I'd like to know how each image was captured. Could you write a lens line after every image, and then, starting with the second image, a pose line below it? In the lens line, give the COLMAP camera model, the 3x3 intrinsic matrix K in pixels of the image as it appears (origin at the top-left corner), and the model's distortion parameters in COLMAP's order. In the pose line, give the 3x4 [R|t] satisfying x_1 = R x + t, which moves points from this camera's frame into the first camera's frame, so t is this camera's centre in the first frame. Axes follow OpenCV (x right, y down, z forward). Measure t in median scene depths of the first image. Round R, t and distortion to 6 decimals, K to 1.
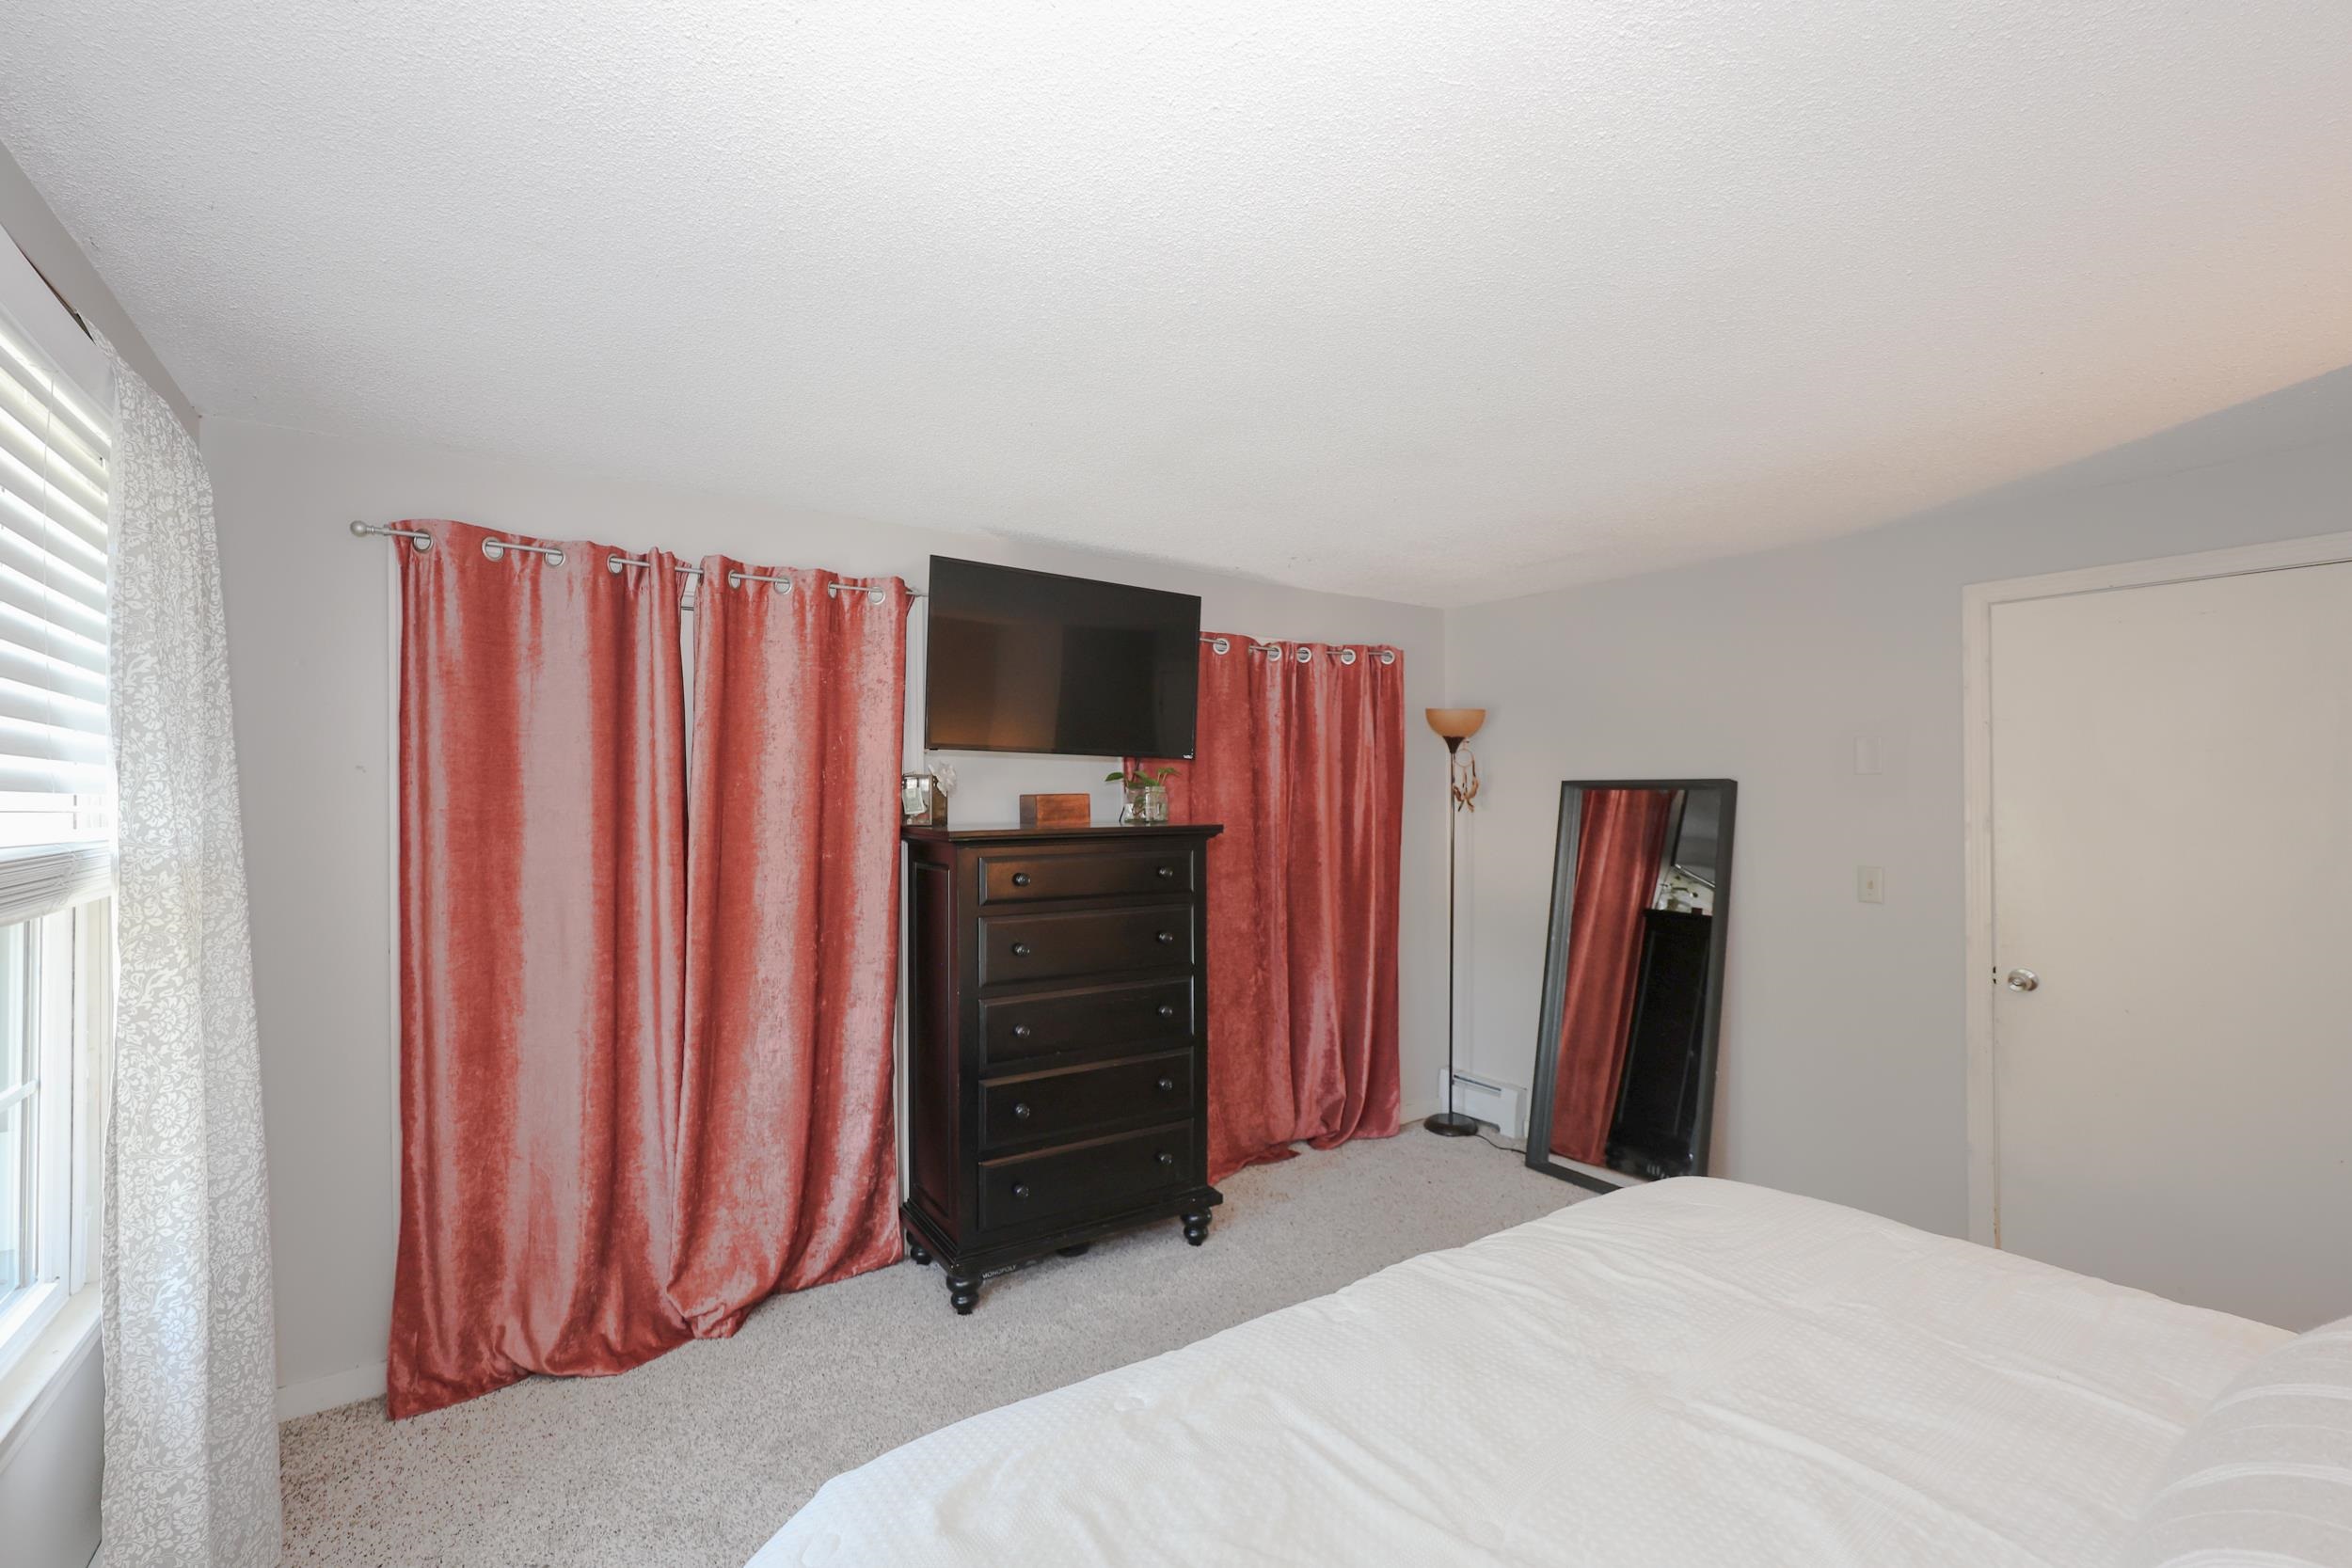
lens RADIAL K [[938.8, 0, 1187.8], [0, 938.8, 790.5], [0, 0, 1]] dist [0.002297, 0.000332]
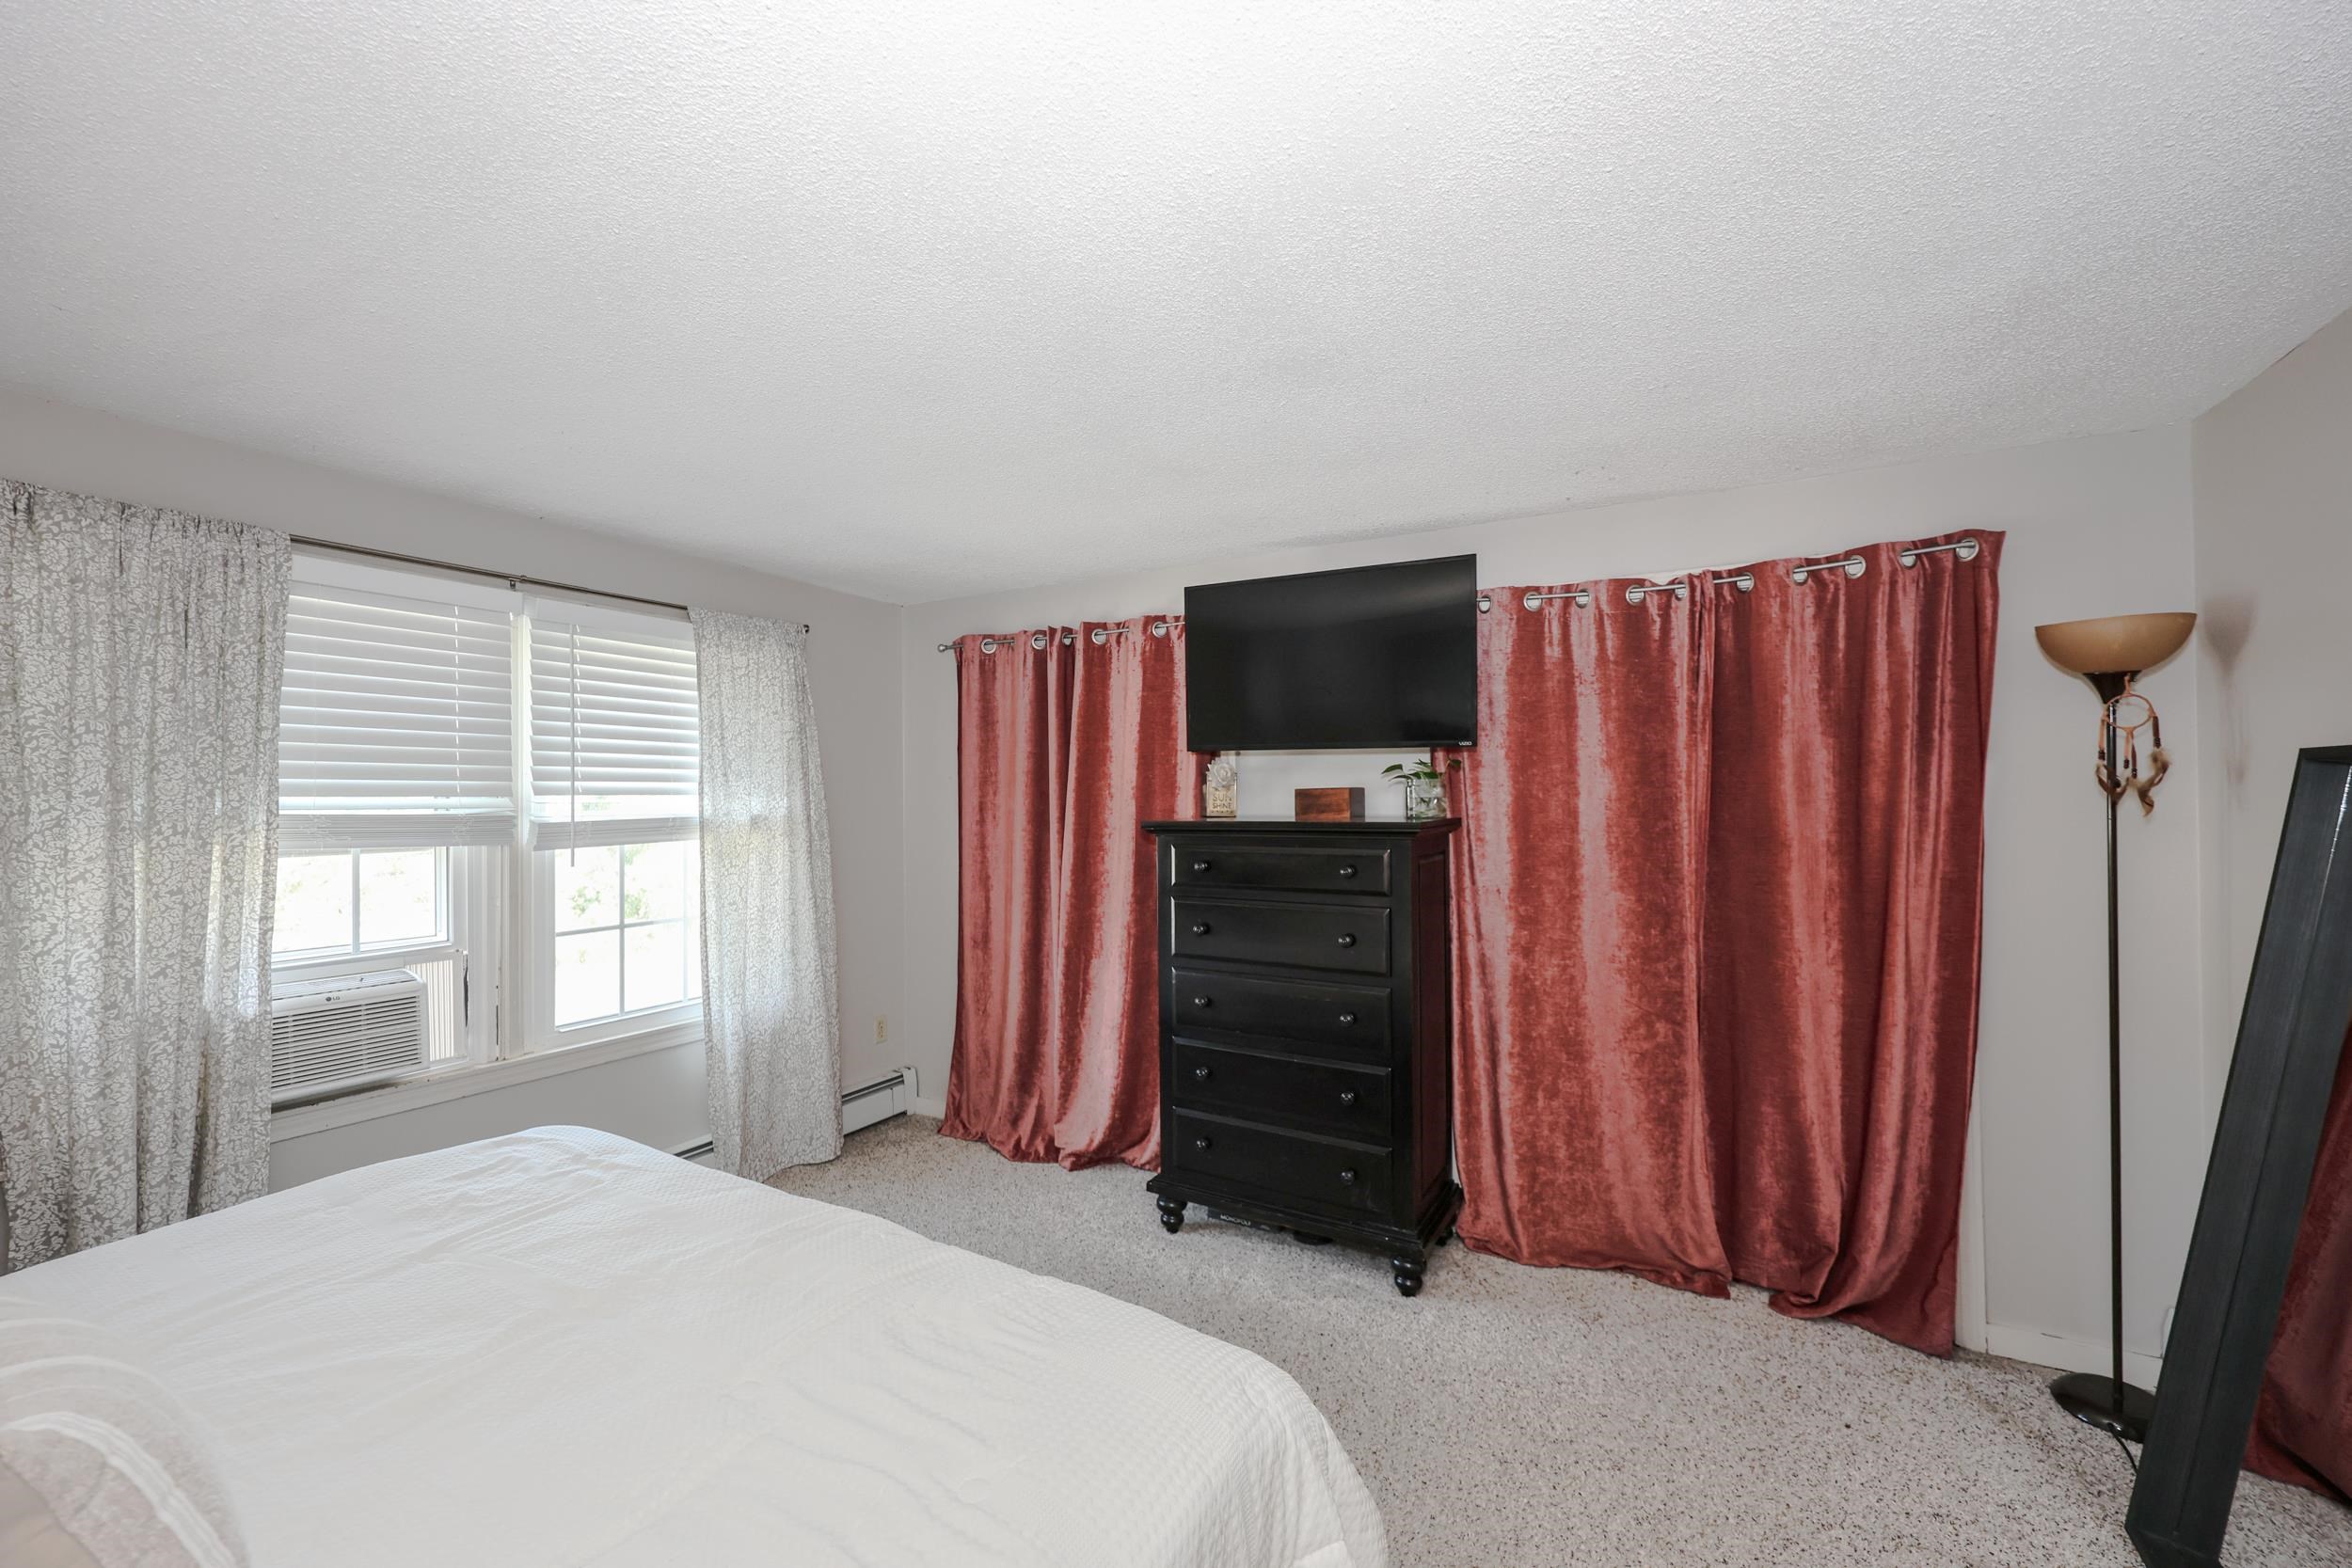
lens RADIAL K [[938.8, 0, 1187.8], [0, 938.8, 790.5], [0, 0, 1]] dist [0.002297, 0.000332]
pose [[0.468610, -0.003684, -0.883398, 0.667638], [0.013788, 0.999900, 0.003145, 0.000939], [0.883298, -0.013654, 0.468614, 0.387852]]
